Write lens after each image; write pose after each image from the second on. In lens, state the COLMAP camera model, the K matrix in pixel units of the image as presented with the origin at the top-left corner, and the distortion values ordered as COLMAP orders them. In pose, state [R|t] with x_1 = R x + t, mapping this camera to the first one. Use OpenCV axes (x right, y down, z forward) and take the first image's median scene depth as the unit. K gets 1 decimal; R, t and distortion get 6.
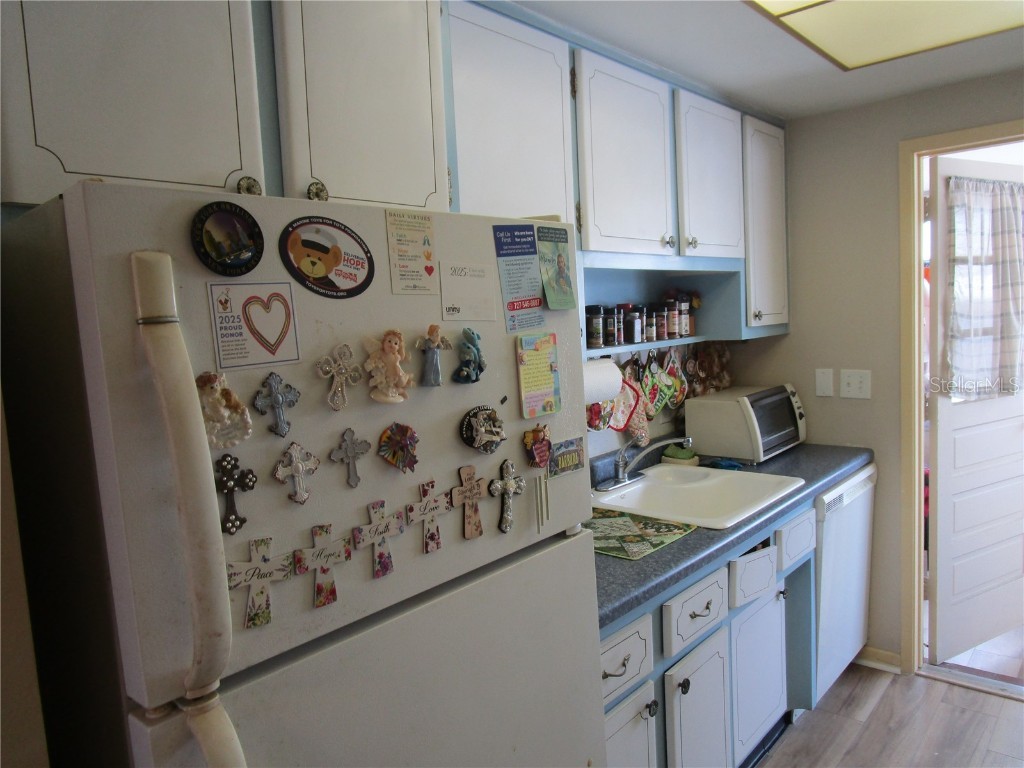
lens RADIAL K [[733.9, 0, 509.8], [0, 733.9, 388.6], [0, 0, 1]] dist [-0.022986, 0.010190]
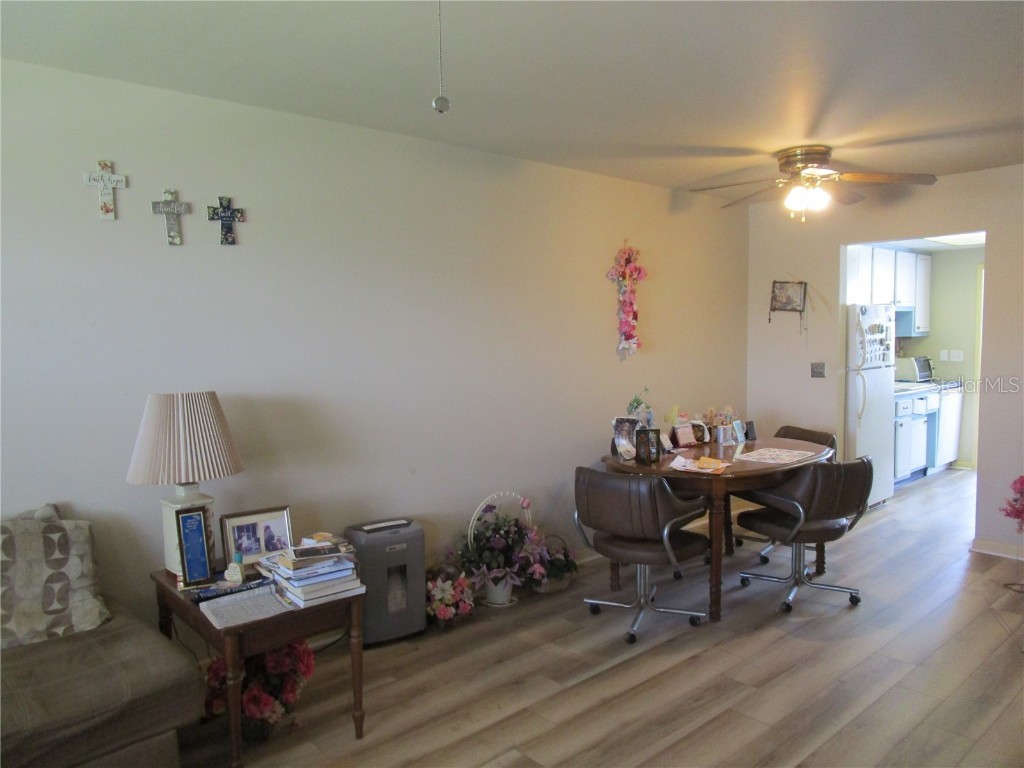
lens RADIAL K [[733.9, 0, 509.8], [0, 733.9, 388.6], [0, 0, 1]] dist [-0.022986, 0.010190]
pose [[0.990862, 0.049201, -0.125586, -0.913796], [-0.051362, 0.998581, -0.014032, 0.271222], [0.124718, 0.020354, 0.991983, -2.096057]]
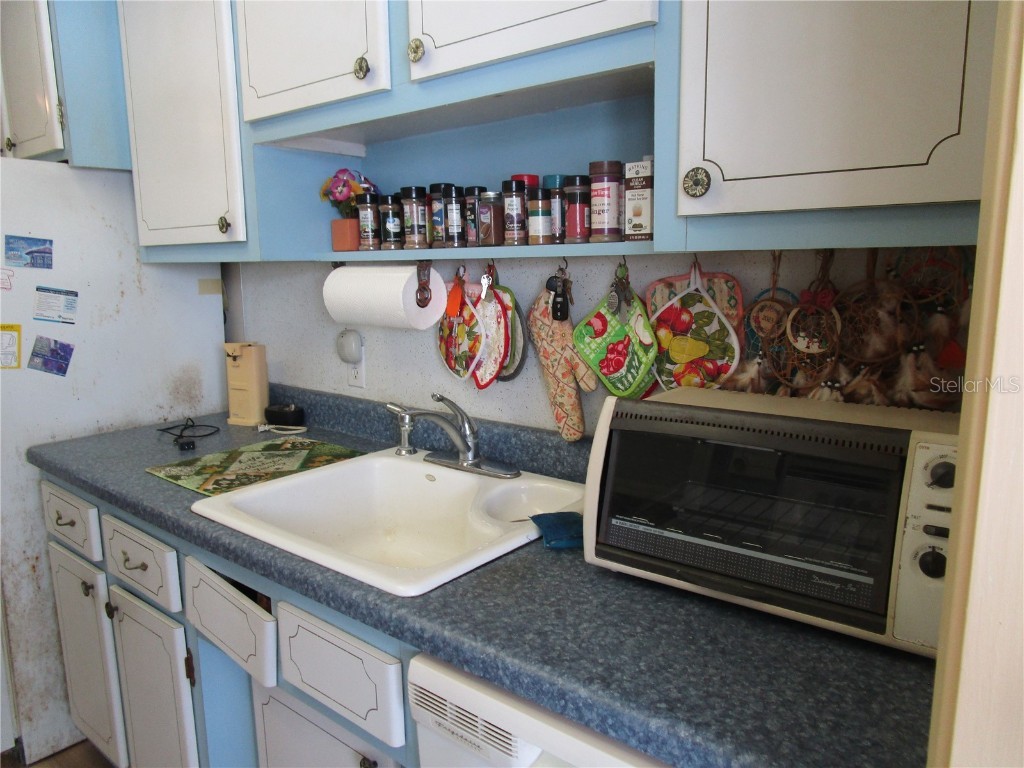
lens RADIAL K [[733.9, 0, 509.8], [0, 733.9, 388.6], [0, 0, 1]] dist [-0.022986, 0.010190]
pose [[0.014620, 0.226183, -0.973975, 0.793757], [-0.080530, 0.971181, 0.224325, -0.087891], [0.996645, 0.075154, 0.032413, 1.054619]]
